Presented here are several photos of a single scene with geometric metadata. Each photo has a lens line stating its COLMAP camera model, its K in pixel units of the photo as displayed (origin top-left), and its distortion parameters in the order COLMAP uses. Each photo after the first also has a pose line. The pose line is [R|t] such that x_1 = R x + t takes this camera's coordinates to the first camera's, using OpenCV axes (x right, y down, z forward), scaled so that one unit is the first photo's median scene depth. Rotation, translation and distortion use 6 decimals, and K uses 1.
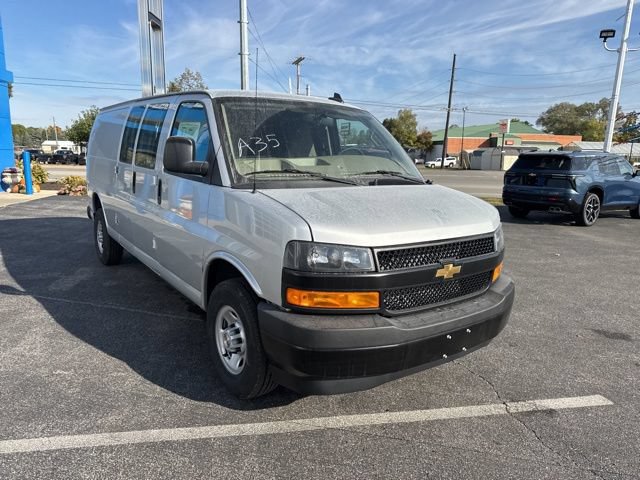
lens RADIAL K [[452.3, 0, 313.0], [0, 452.3, 238.7], [0, 0, 1]] dist [0.045210, -0.044773]
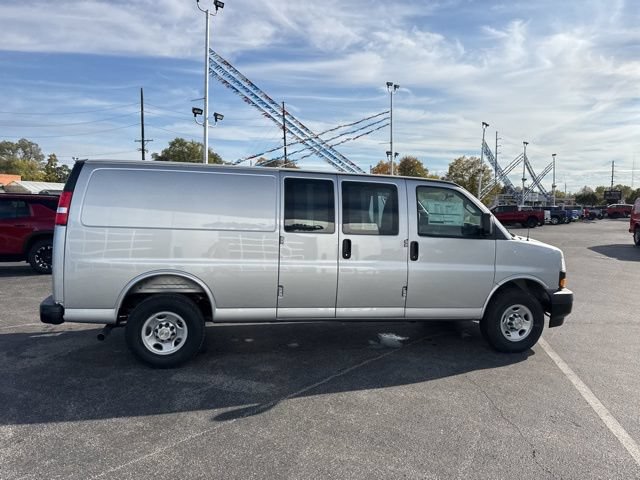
lens RADIAL K [[448.9, 0, 316.3], [0, 448.9, 242.3], [0, 0, 1]] dist [0.075296, -0.096029]
pose [[0.411349, -0.094979, 0.906516, -1.441062], [0.160864, 0.986509, 0.030365, -0.189586], [-0.897170, 0.133335, 0.421078, 0.622220]]
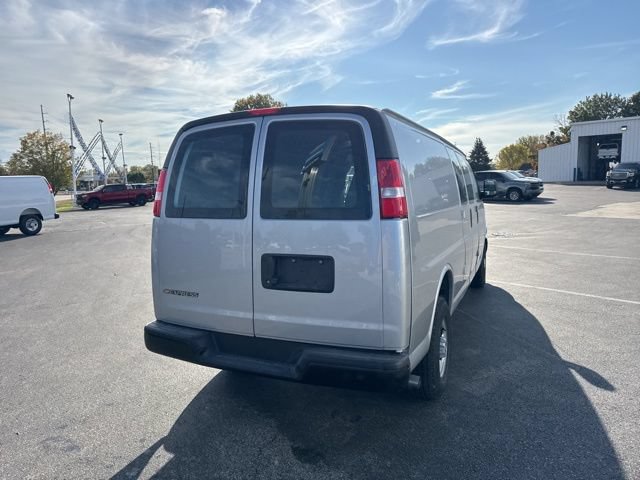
lens RADIAL K [[448.9, 0, 316.3], [0, 448.9, 242.3], [0, 0, 1]] dist [0.075296, -0.096029]
pose [[-0.495425, -0.127053, 0.859309, -1.212712], [0.171302, 0.955529, 0.240042, -0.413908], [-0.851592, 0.266124, -0.451628, 1.905432]]
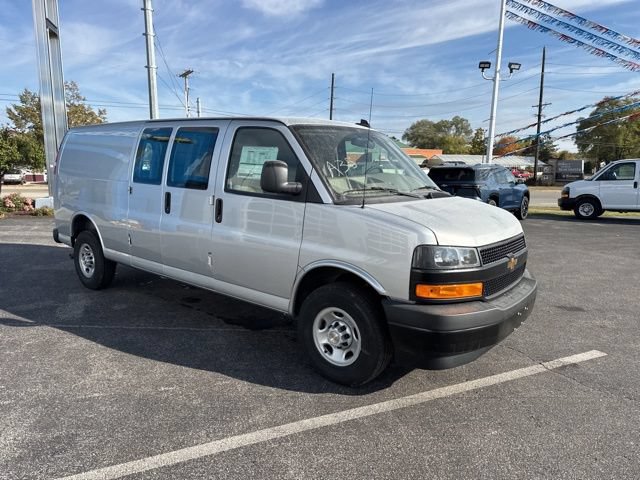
lens RADIAL K [[448.9, 0, 316.3], [0, 448.9, 242.3], [0, 0, 1]] dist [0.075296, -0.096029]
pose [[0.965418, -0.055053, 0.254826, -0.342477], [0.060029, 0.998127, -0.011784, -0.003474], [-0.253700, 0.026674, 0.966915, -0.062517]]
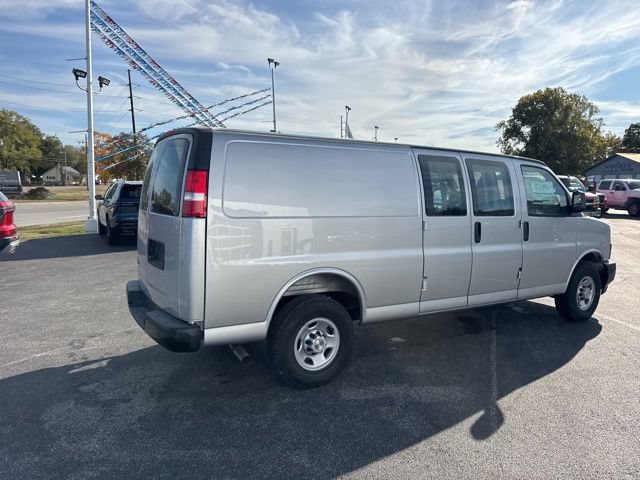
lens RADIAL K [[448.9, 0, 316.3], [0, 448.9, 242.3], [0, 0, 1]] dist [0.075296, -0.096029]
pose [[0.082949, -0.147460, 0.985584, -1.471888], [0.176728, 0.975493, 0.131076, -0.308569], [-0.980758, 0.163308, 0.106976, 1.285449]]
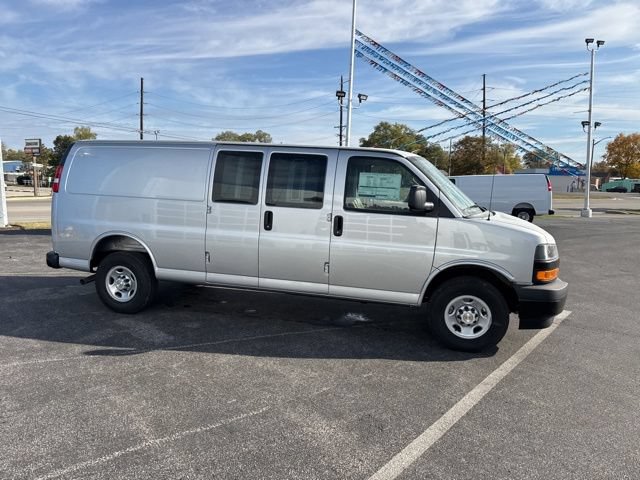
lens RADIAL K [[447.1, 0, 318.2], [0, 447.1, 243.0], [0, 0, 1]] dist [0.081283, -0.098408]
pose [[0.767216, -0.094717, 0.634357, -1.021902], [0.116516, 0.993161, 0.007372, -0.064910], [-0.630717, 0.068257, 0.773005, 0.083566]]
